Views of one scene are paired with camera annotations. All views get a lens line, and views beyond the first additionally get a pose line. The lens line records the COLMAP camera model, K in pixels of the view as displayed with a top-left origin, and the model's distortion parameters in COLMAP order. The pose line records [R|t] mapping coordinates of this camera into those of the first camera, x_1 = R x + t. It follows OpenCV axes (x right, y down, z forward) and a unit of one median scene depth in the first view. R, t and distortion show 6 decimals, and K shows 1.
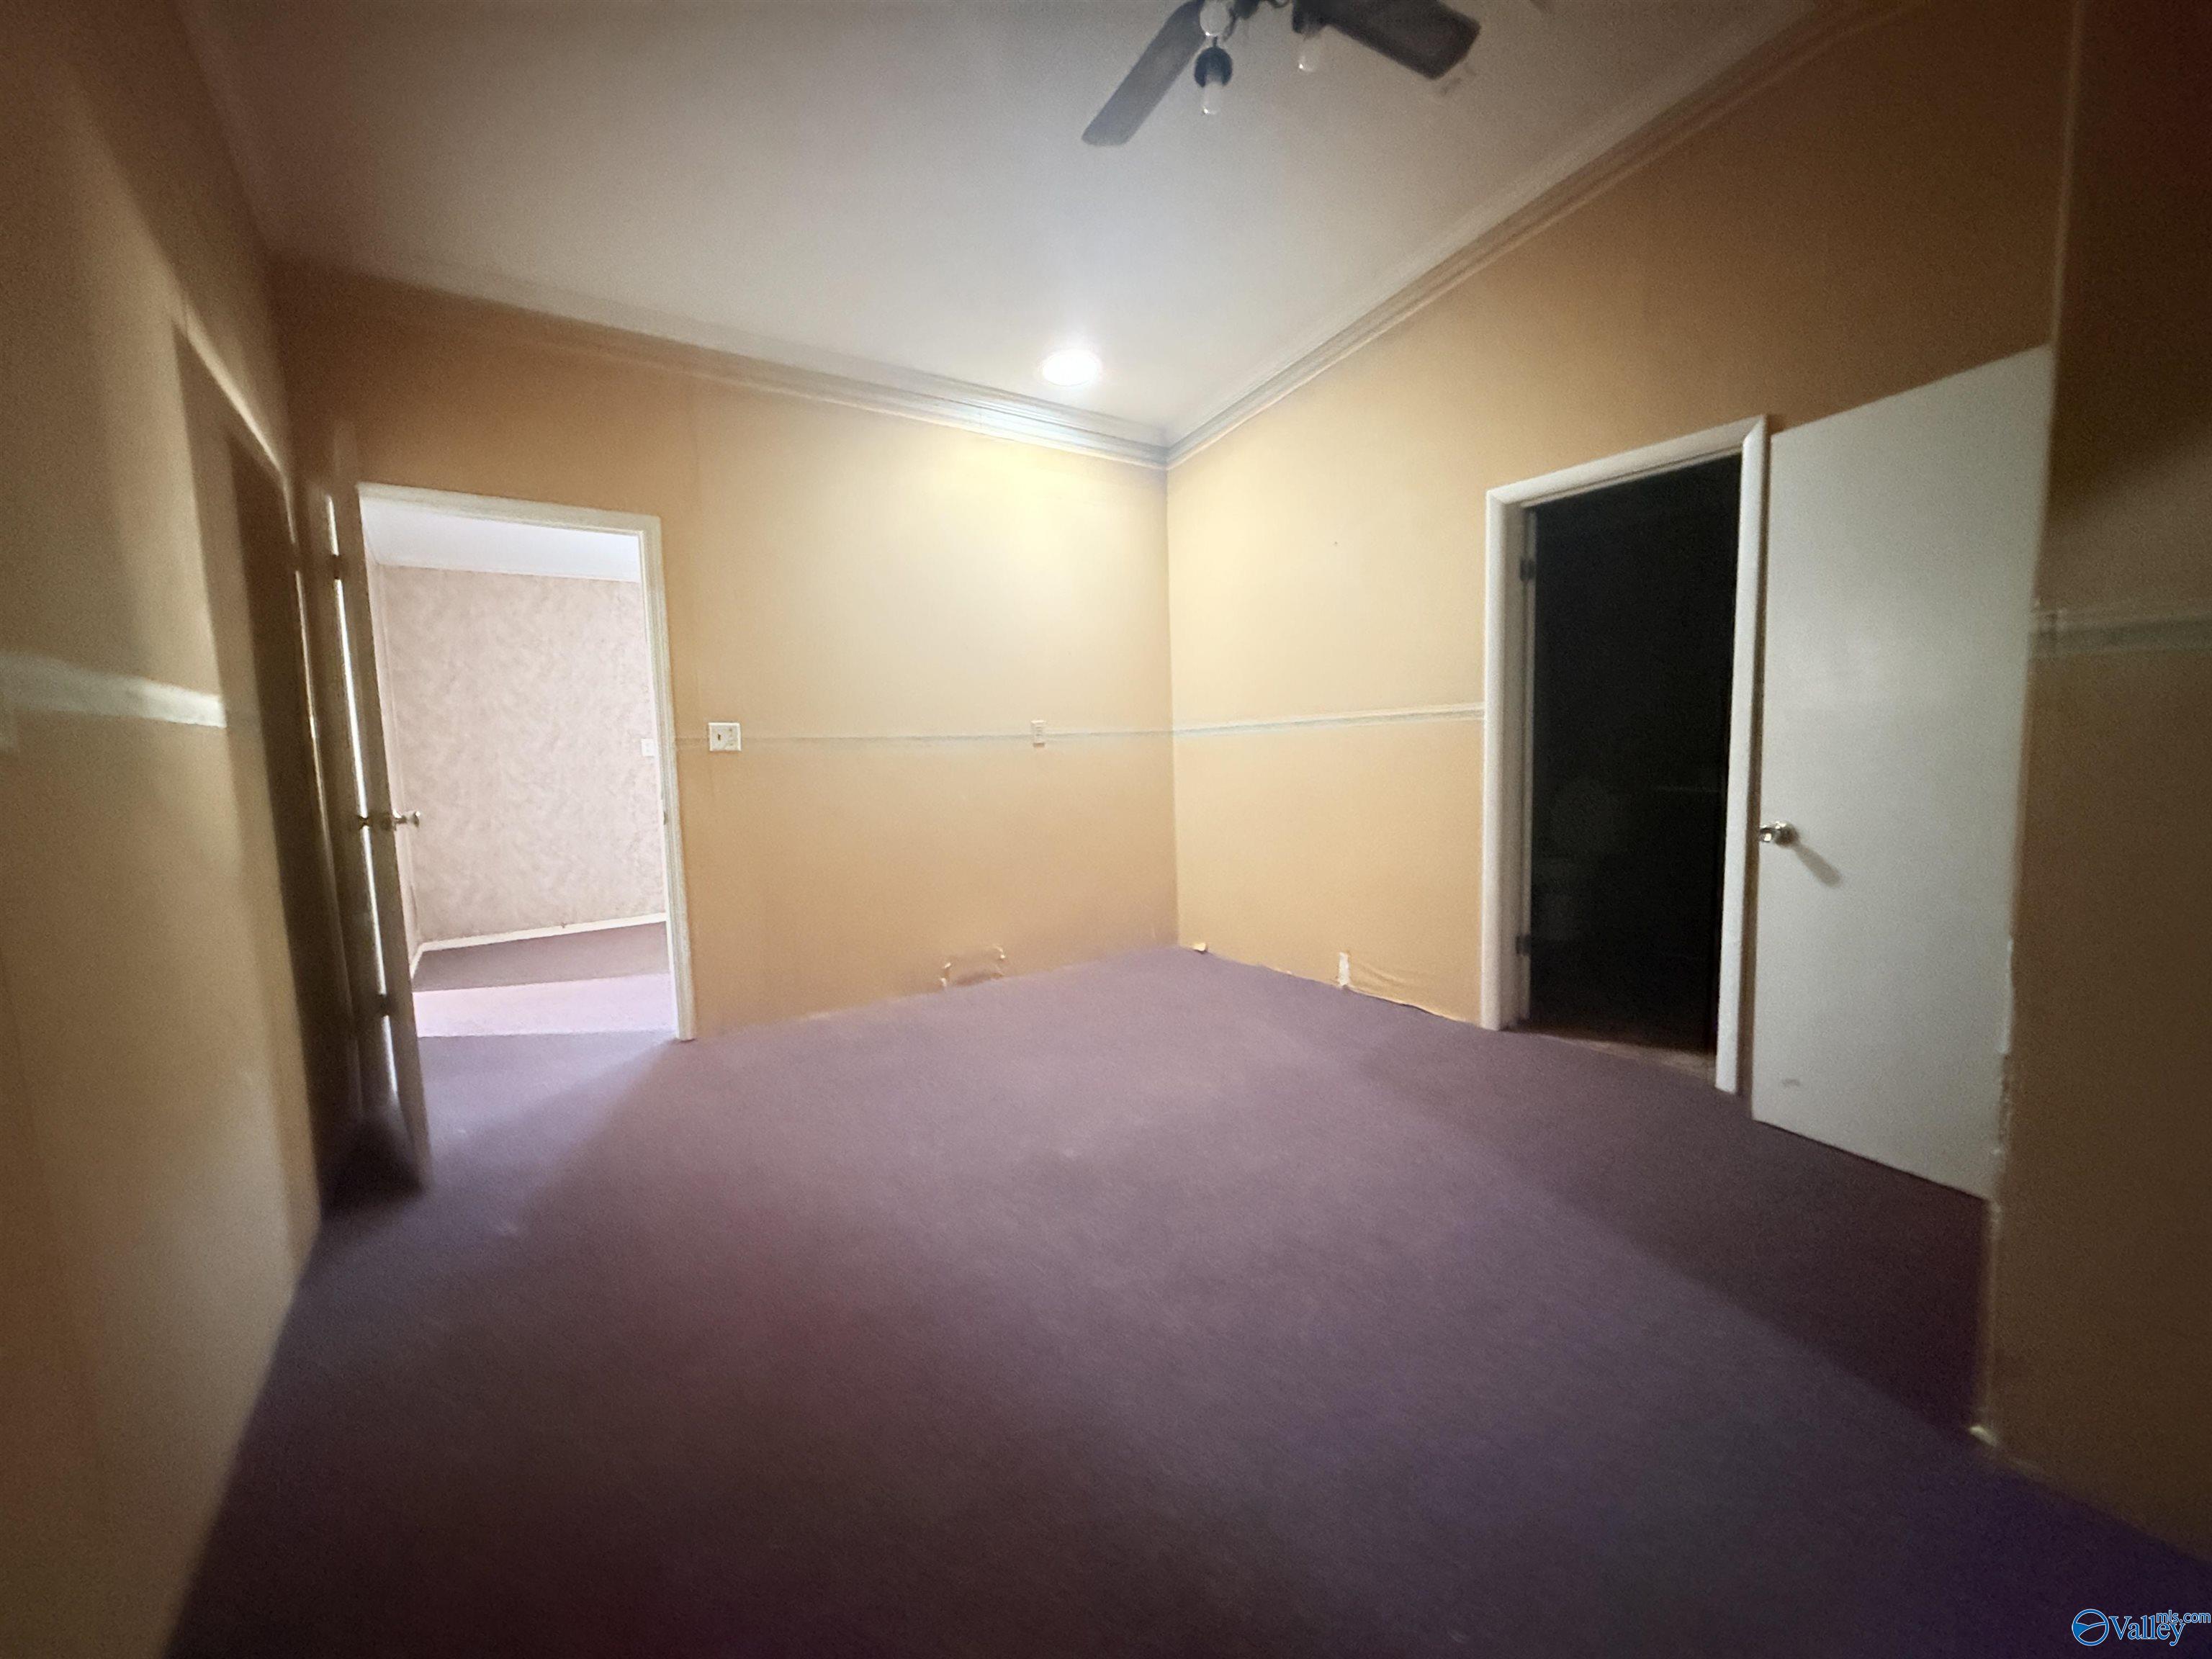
lens RADIAL K [[879.1, 0, 1107.7], [0, 879.1, 834.6], [0, 0, 1]] dist [0.001317, -0.000032]
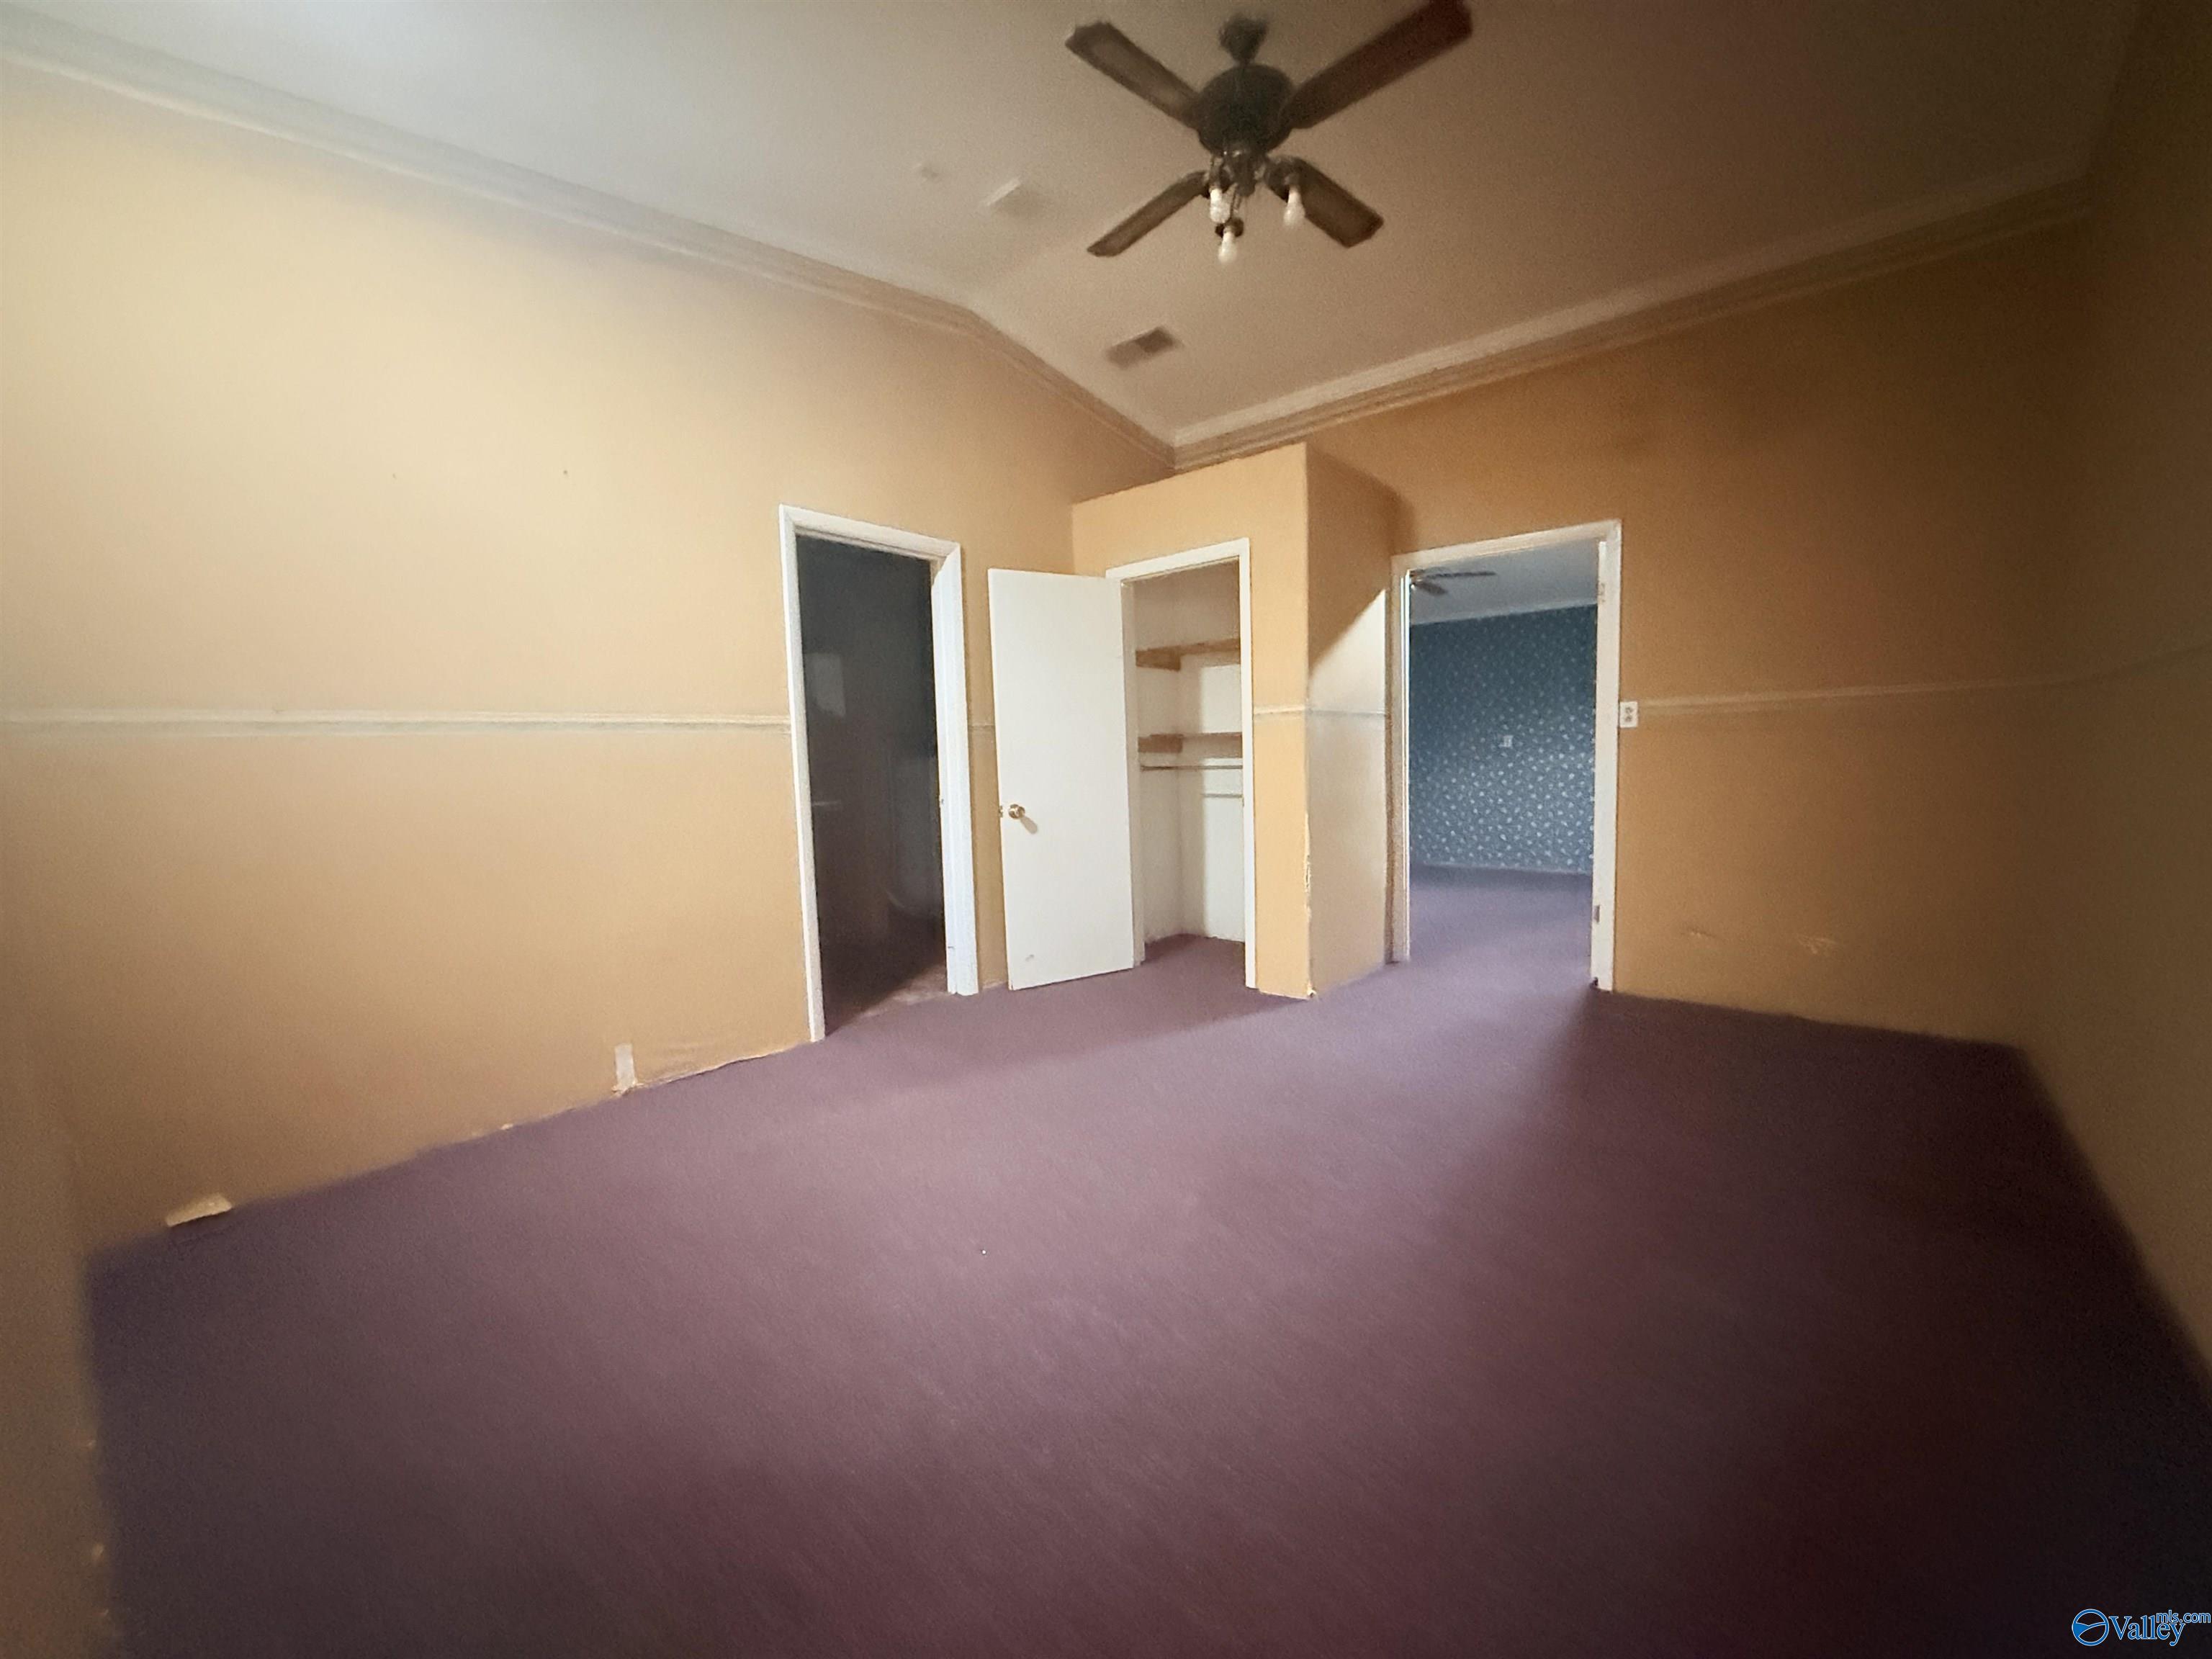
lens RADIAL K [[879.1, 0, 1097.1], [0, 879.1, 827.8], [0, 0, 1]] dist [0.001317, -0.000032]
pose [[-0.255477, -0.045236, 0.965756, -0.622612], [0.127432, 0.988614, 0.080017, -0.060576], [-0.958380, 0.143511, -0.246804, 0.927337]]
